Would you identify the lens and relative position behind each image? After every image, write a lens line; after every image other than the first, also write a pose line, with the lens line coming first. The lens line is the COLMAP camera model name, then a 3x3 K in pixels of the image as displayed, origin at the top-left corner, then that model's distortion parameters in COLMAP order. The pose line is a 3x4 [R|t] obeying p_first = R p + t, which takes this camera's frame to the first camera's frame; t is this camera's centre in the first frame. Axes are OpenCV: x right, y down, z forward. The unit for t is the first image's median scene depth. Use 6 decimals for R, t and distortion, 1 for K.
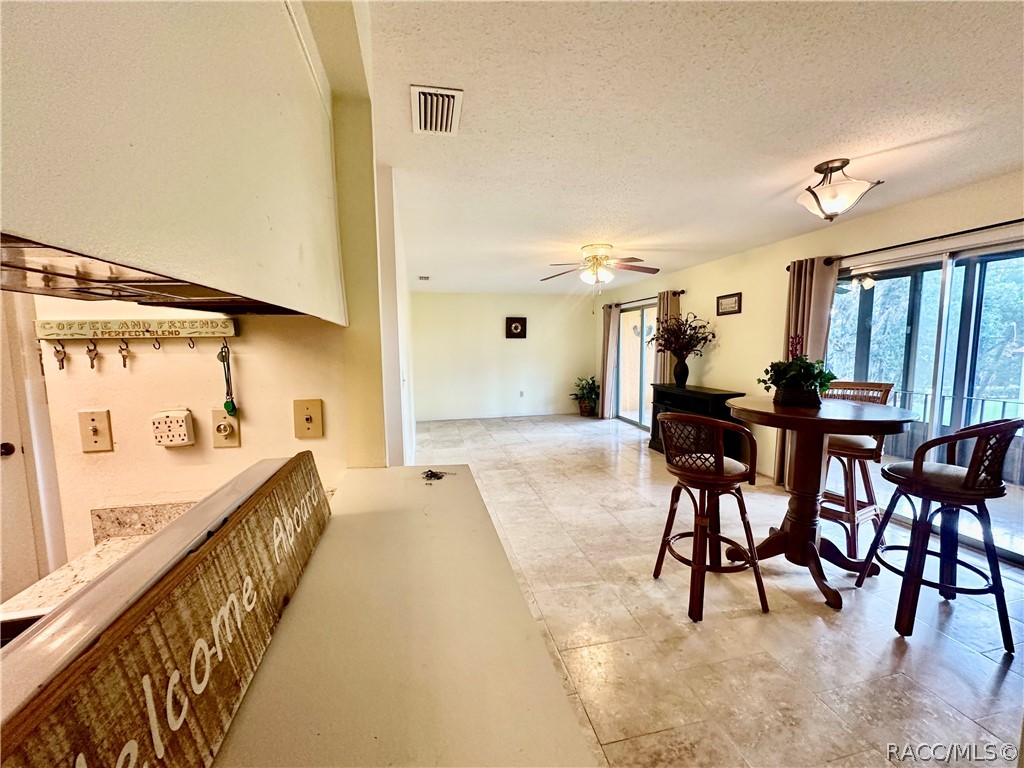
lens RADIAL K [[446.5, 0, 512.0], [0, 446.5, 384.0], [0, 0, 1]] dist [0.001125, 0.000142]
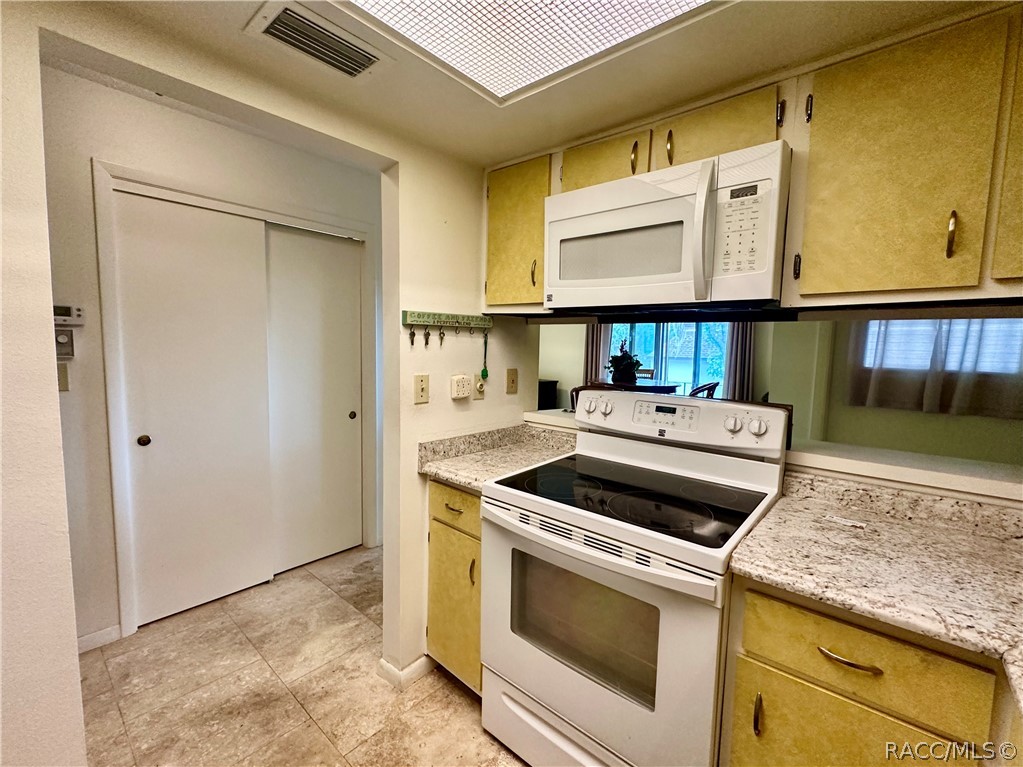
lens RADIAL K [[446.1, 0, 511.5], [0, 446.1, 383.5], [0, 0, 1]] dist [0.001125, 0.000142]
pose [[0.802940, -0.023702, 0.595589, -0.900580], [0.032139, 0.999477, -0.003553, 0.059134], [-0.595193, 0.021994, 0.803282, -0.193640]]
